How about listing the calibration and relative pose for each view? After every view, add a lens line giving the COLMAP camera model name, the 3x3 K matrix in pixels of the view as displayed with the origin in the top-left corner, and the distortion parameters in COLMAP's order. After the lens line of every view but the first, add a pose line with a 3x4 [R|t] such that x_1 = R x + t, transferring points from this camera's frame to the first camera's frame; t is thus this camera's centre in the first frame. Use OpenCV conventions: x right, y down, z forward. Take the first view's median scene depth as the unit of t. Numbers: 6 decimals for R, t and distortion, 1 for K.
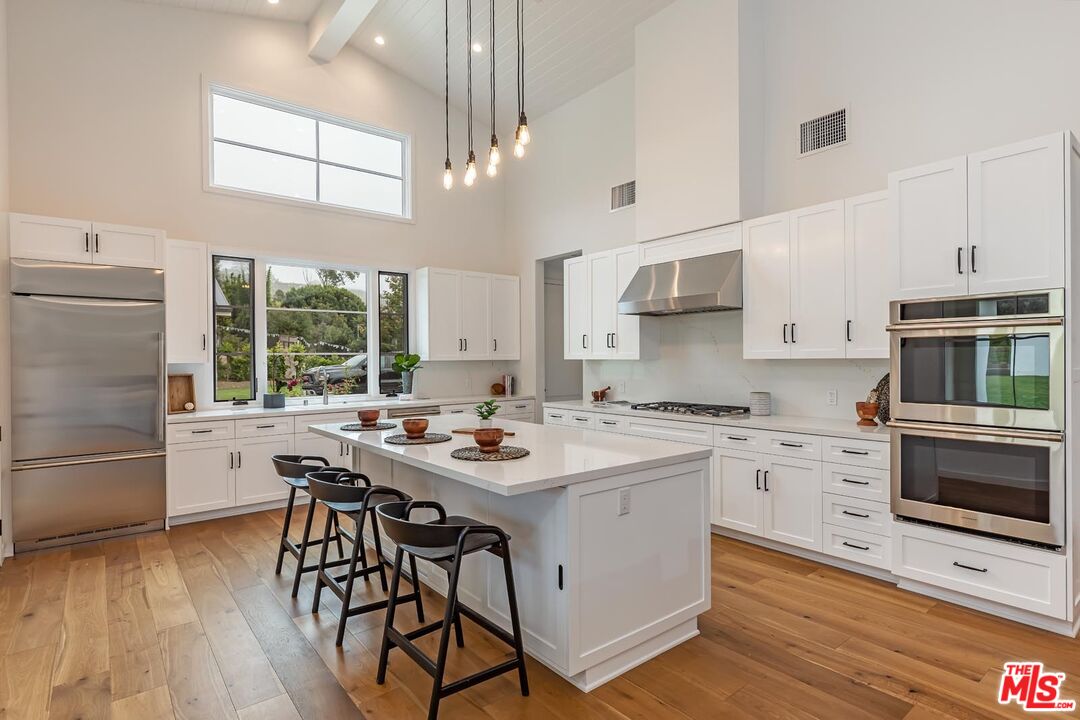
lens RADIAL K [[553.3, 0, 540.0], [0, 553.3, 360.0], [0, 0, 1]] dist [-0.003489, -0.000201]
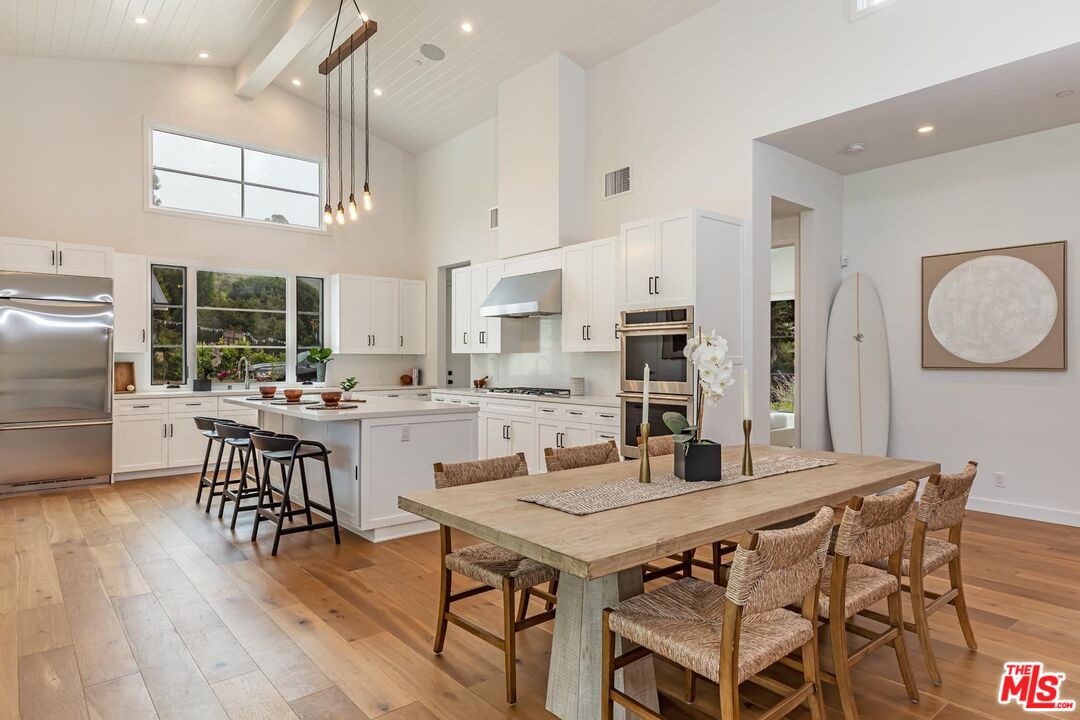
lens RADIAL K [[622.4, 0, 540.0], [0, 622.4, 360.0], [0, 0, 1]] dist [0.002197, -0.000038]
pose [[0.999579, 0.008446, 0.027753, 0.230812], [-0.008384, 0.999962, -0.002363, 0.017591], [-0.027772, 0.002130, 0.999612, -0.401003]]
